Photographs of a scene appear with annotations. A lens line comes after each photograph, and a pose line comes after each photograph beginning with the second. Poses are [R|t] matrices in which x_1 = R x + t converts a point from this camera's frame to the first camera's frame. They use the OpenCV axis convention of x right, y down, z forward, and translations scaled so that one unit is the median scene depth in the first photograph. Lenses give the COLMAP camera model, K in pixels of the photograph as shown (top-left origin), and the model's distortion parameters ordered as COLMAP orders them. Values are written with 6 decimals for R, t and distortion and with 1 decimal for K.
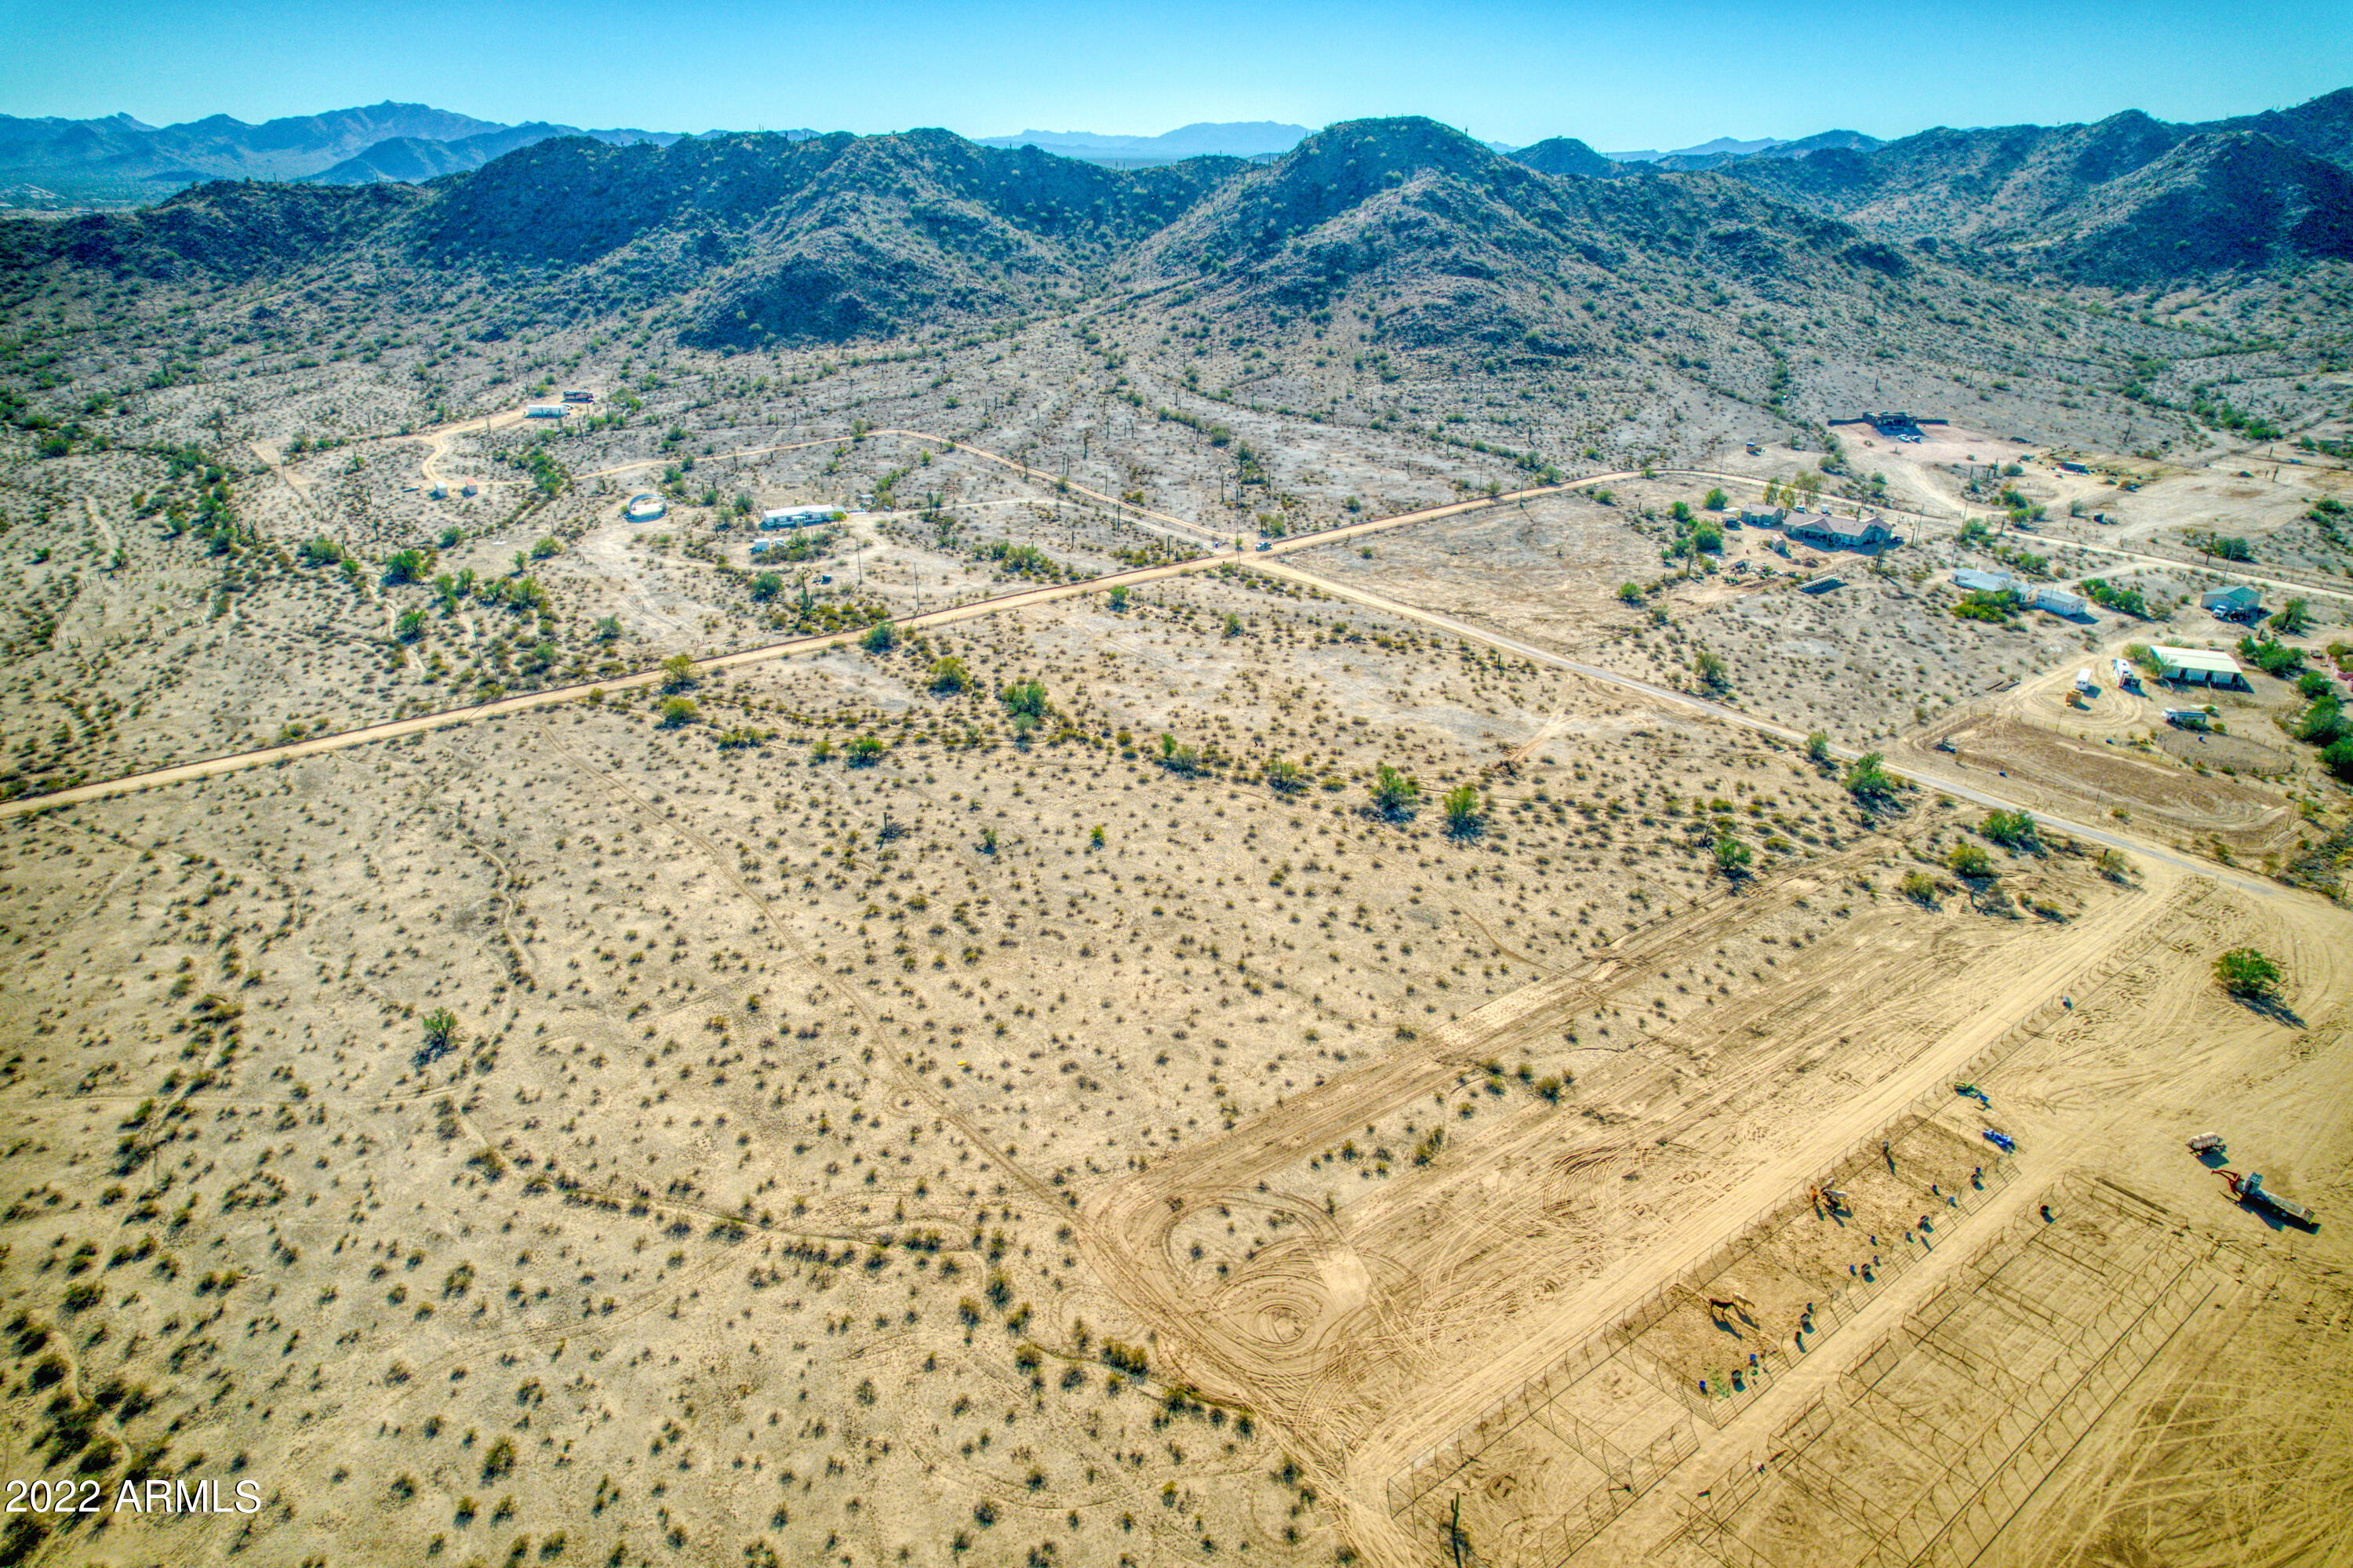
lens RADIAL K [[1498.4, 0, 1182.6], [0, 1498.4, 814.1], [0, 0, 1]] dist [-0.067959, 0.052928]
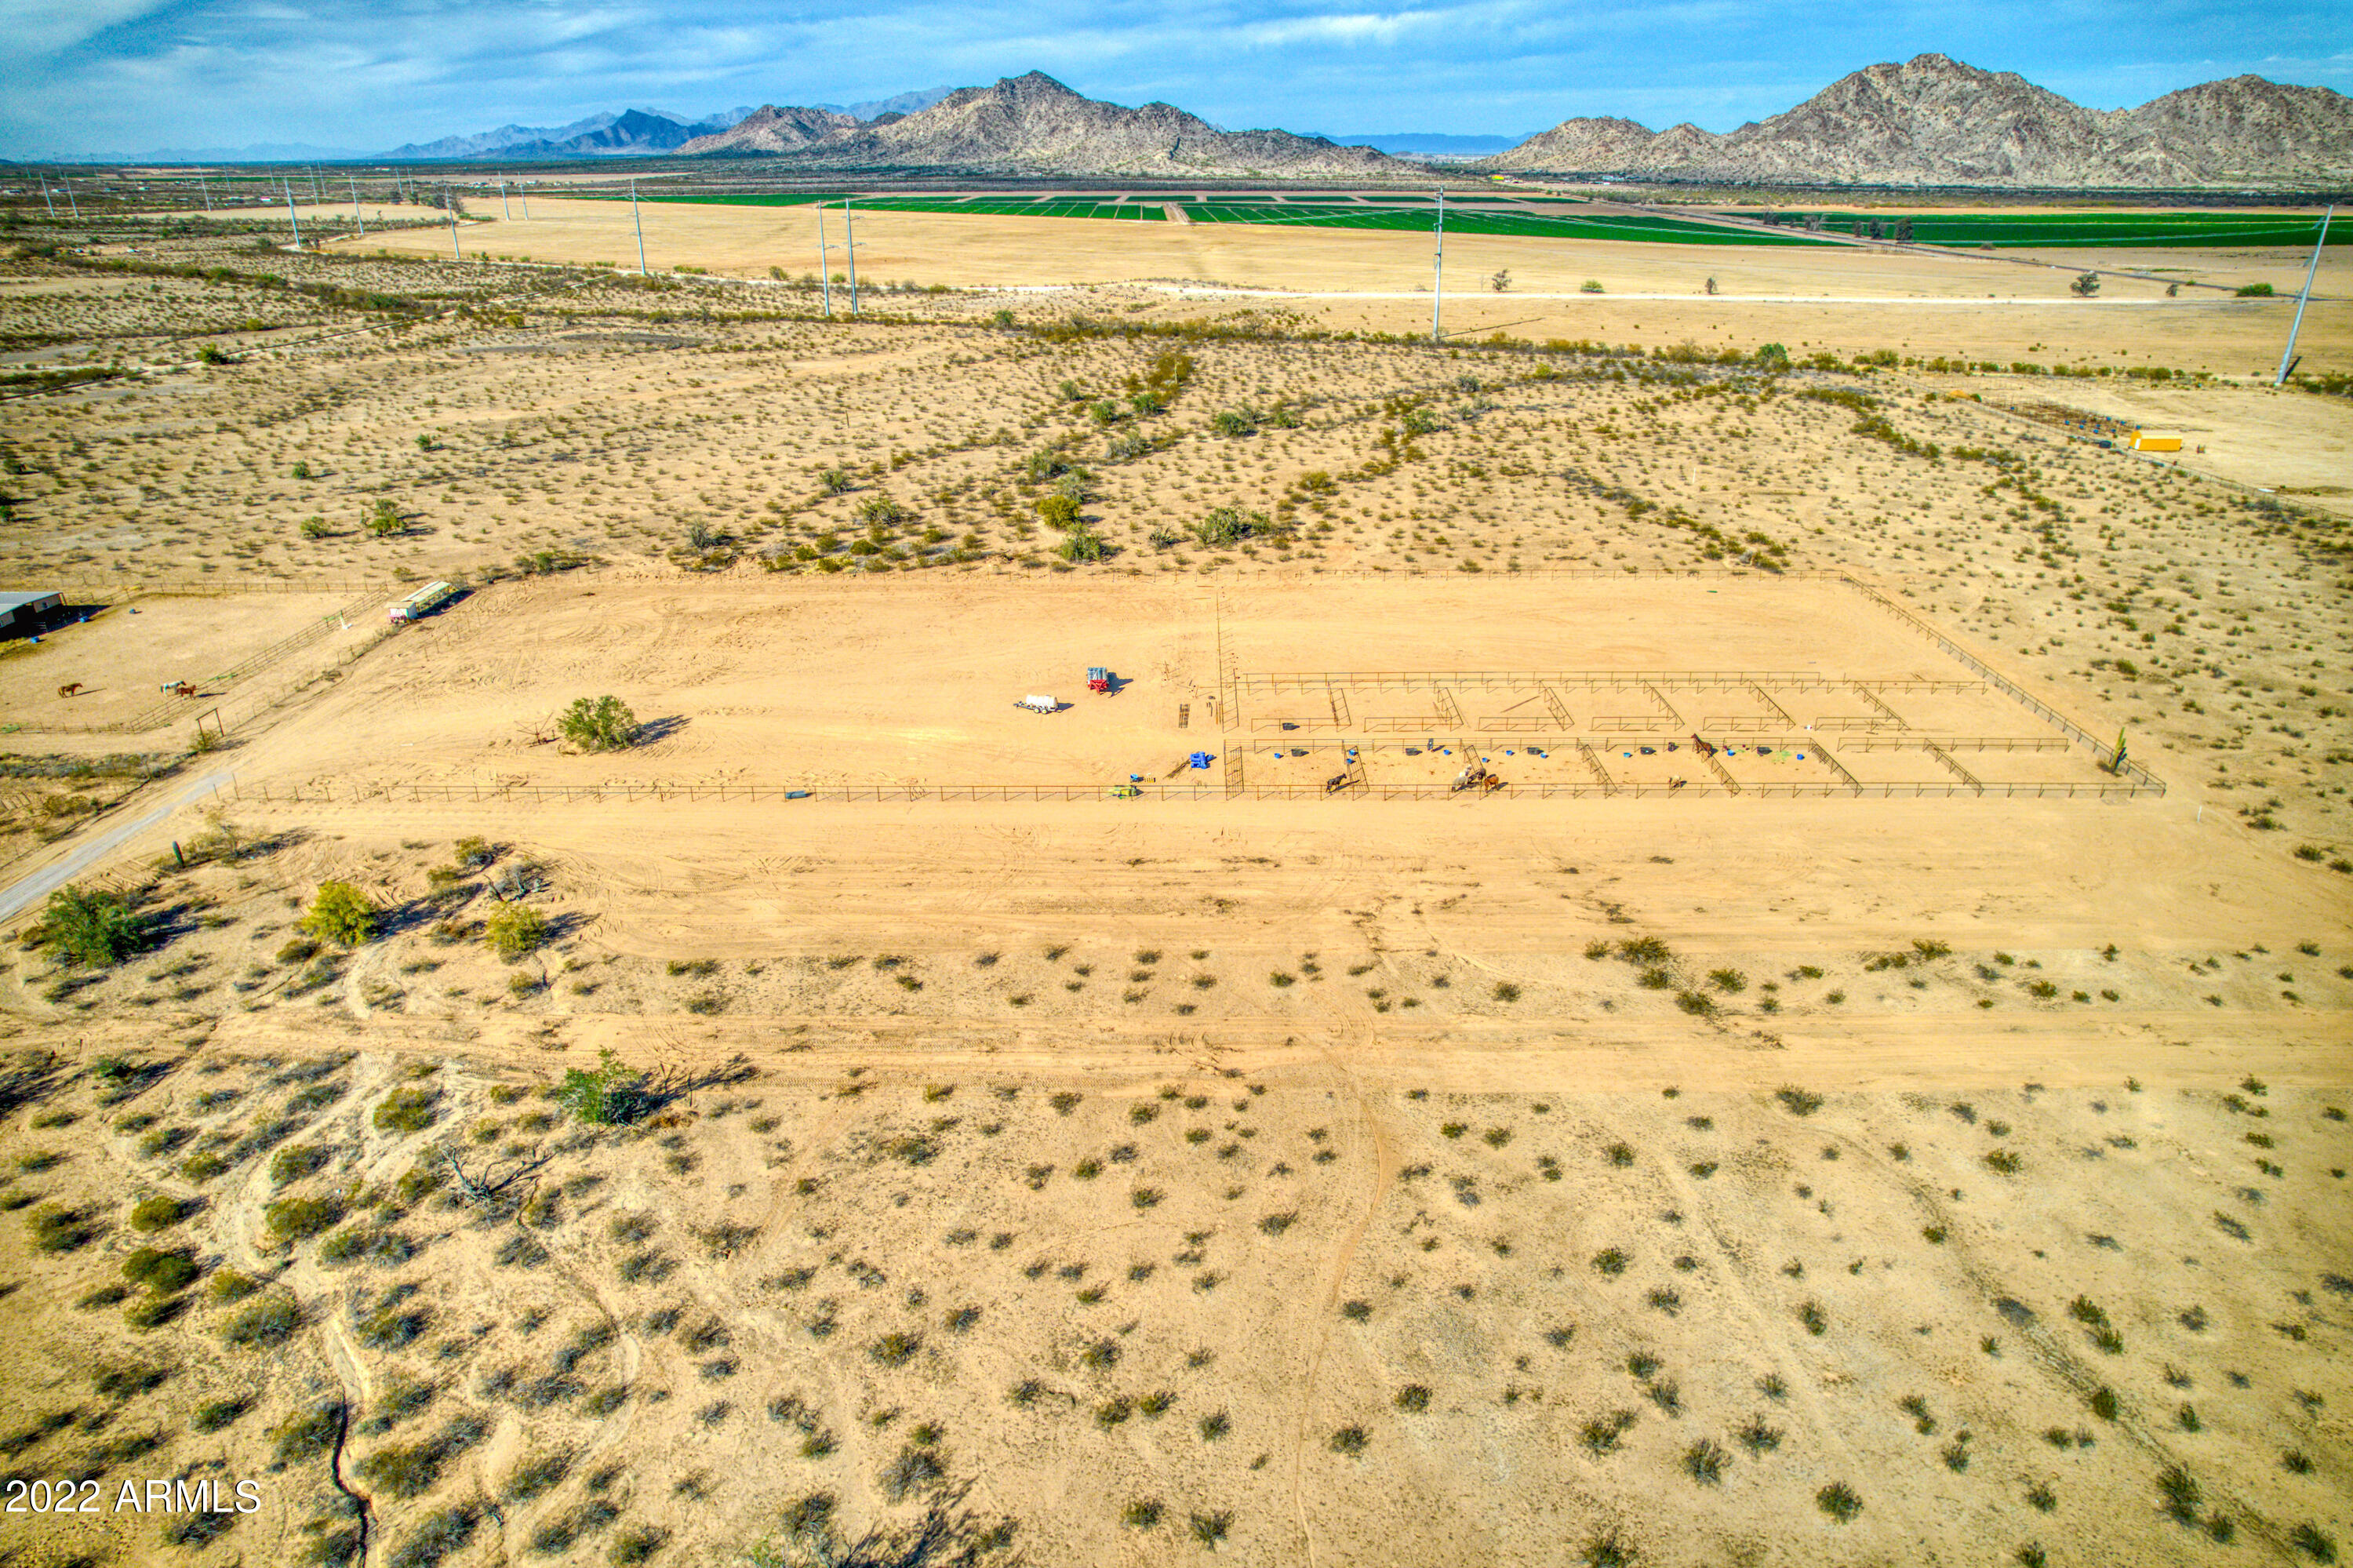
lens RADIAL K [[1501.7, 0, 1185.1], [0, 1501.7, 808.5], [0, 0, 1]] dist [-0.077665, 0.070143]
pose [[-0.779335, -0.255301, 0.572240, 0.037050], [0.256965, 0.702697, 0.663465, -0.228666], [-0.571495, 0.664107, -0.482033, 0.968567]]
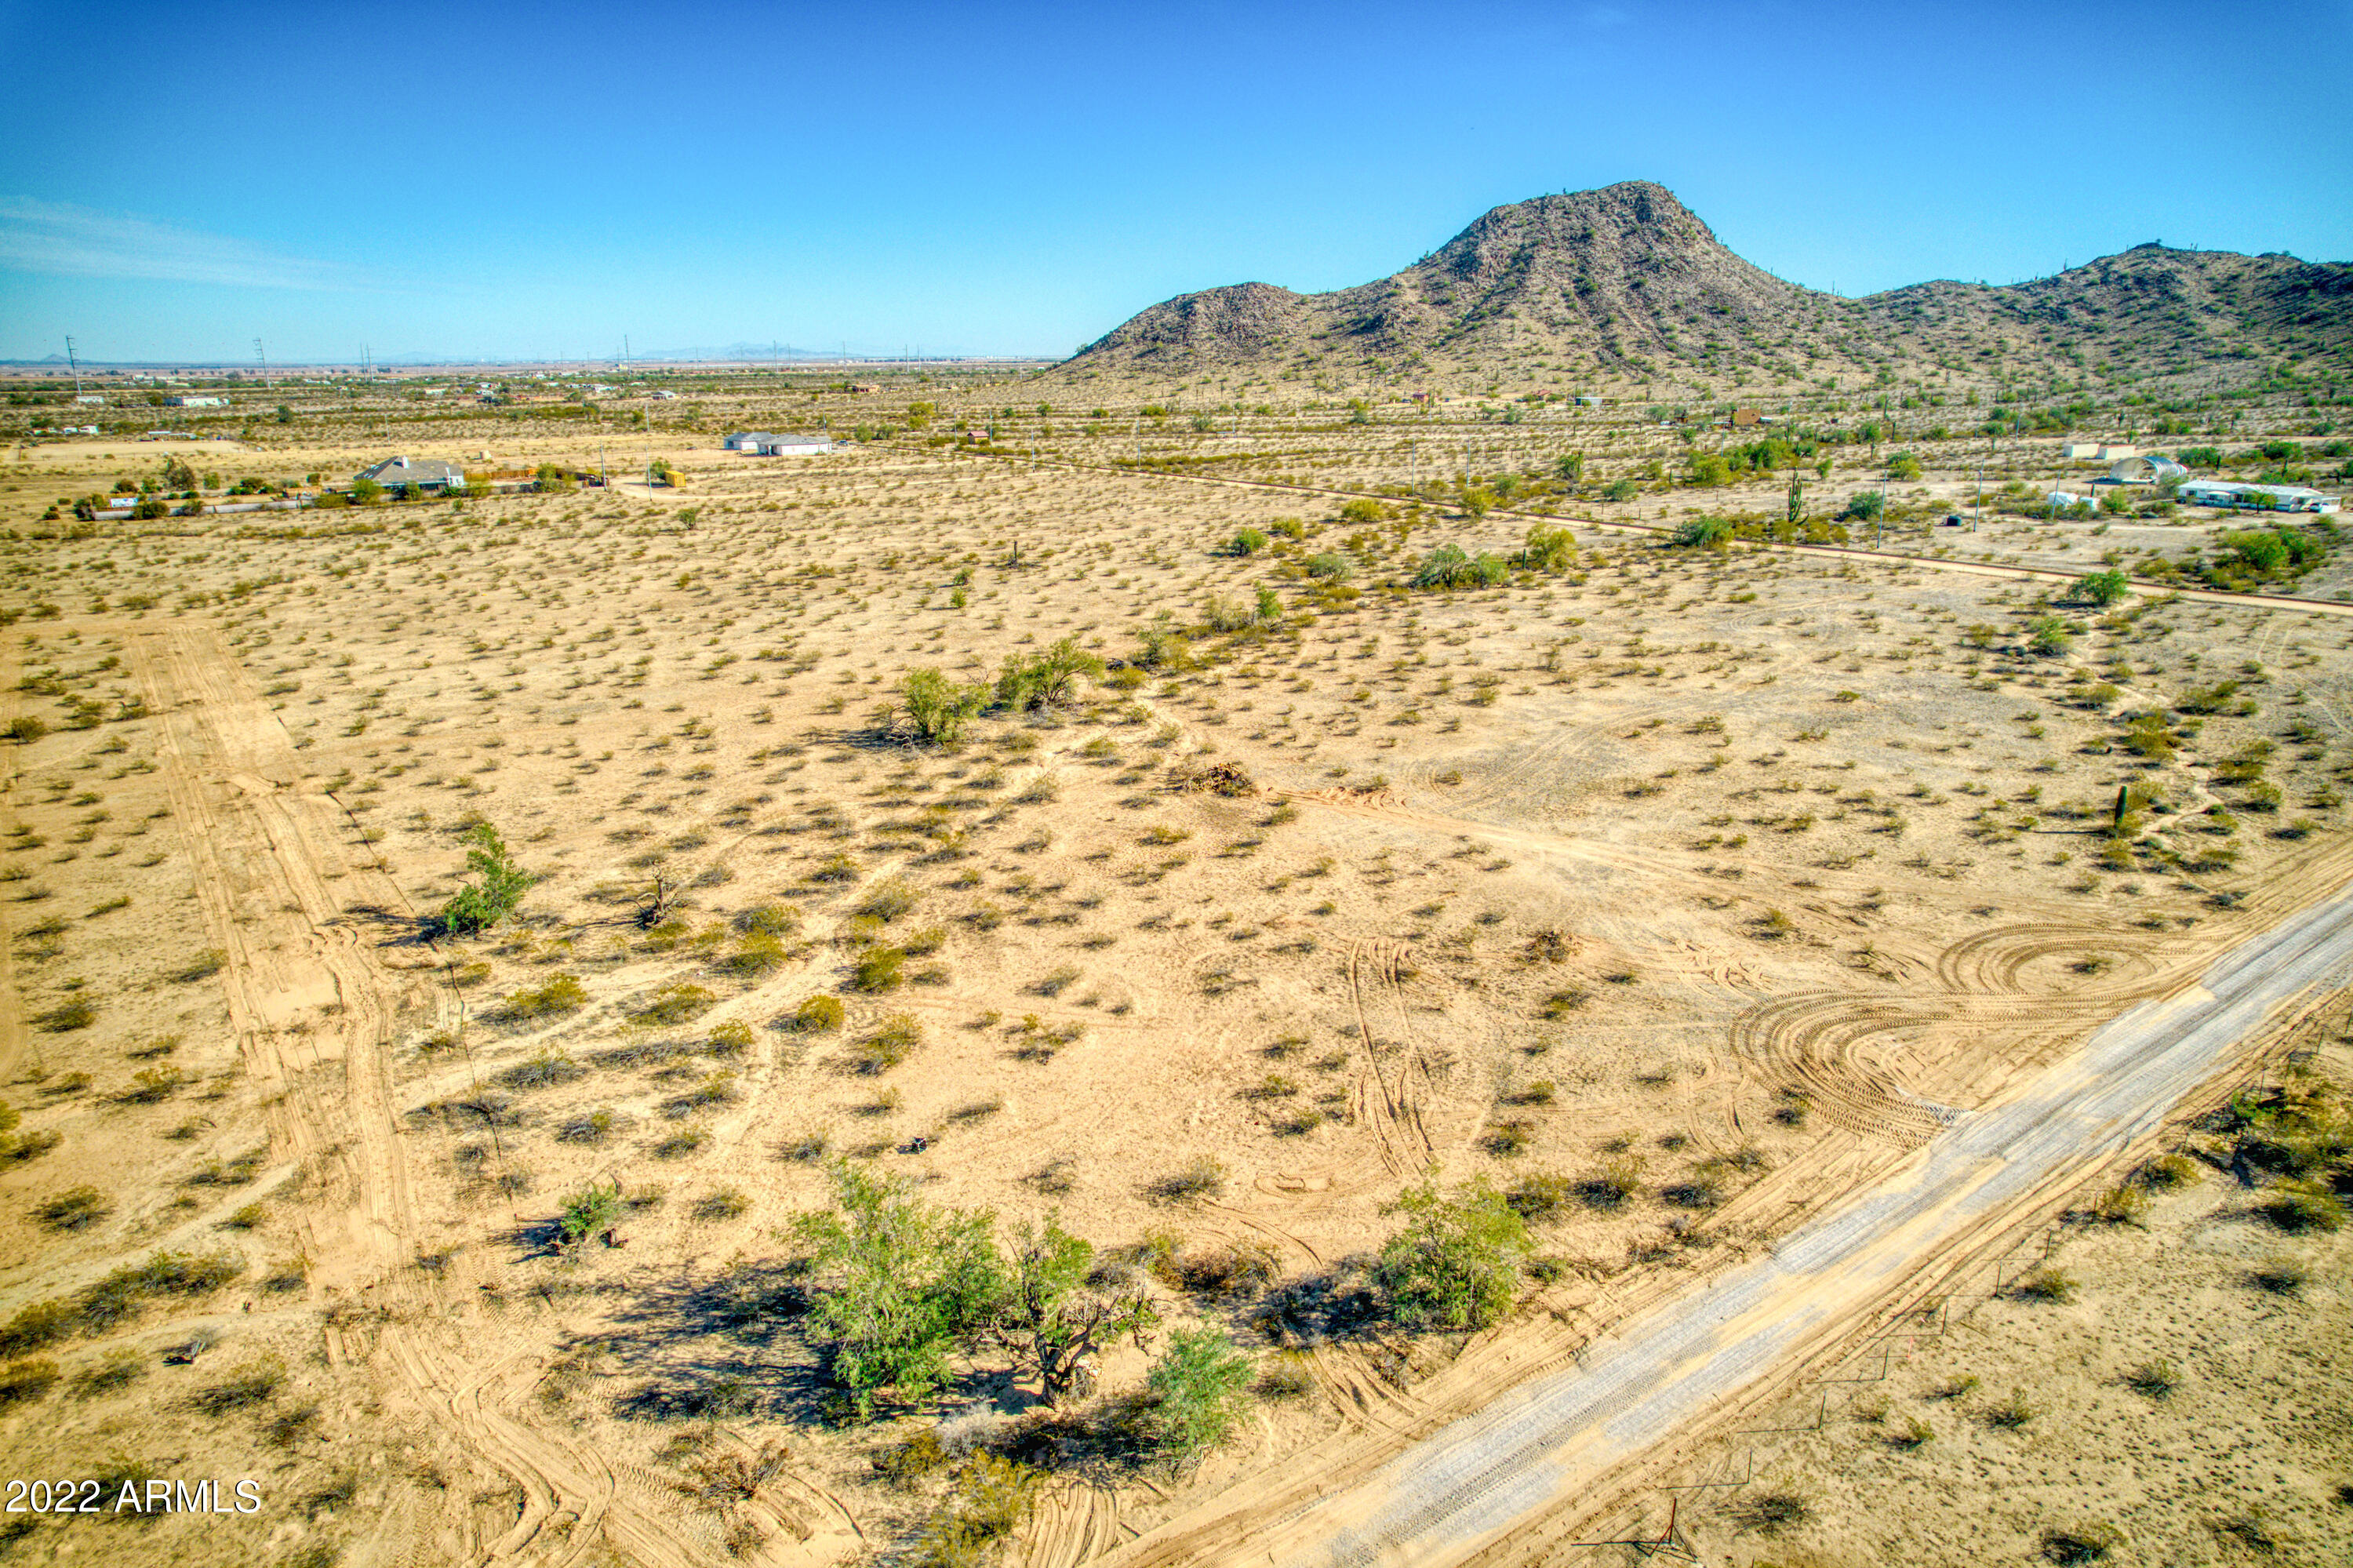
lens RADIAL K [[1501.7, 0, 1185.1], [0, 1501.7, 808.5], [0, 0, 1]] dist [-0.077665, 0.070143]
pose [[-0.032087, 0.292223, -0.955812, 0.635541], [-0.404277, 0.870788, 0.279800, -0.140078], [0.914074, 0.395391, 0.090198, 1.023788]]
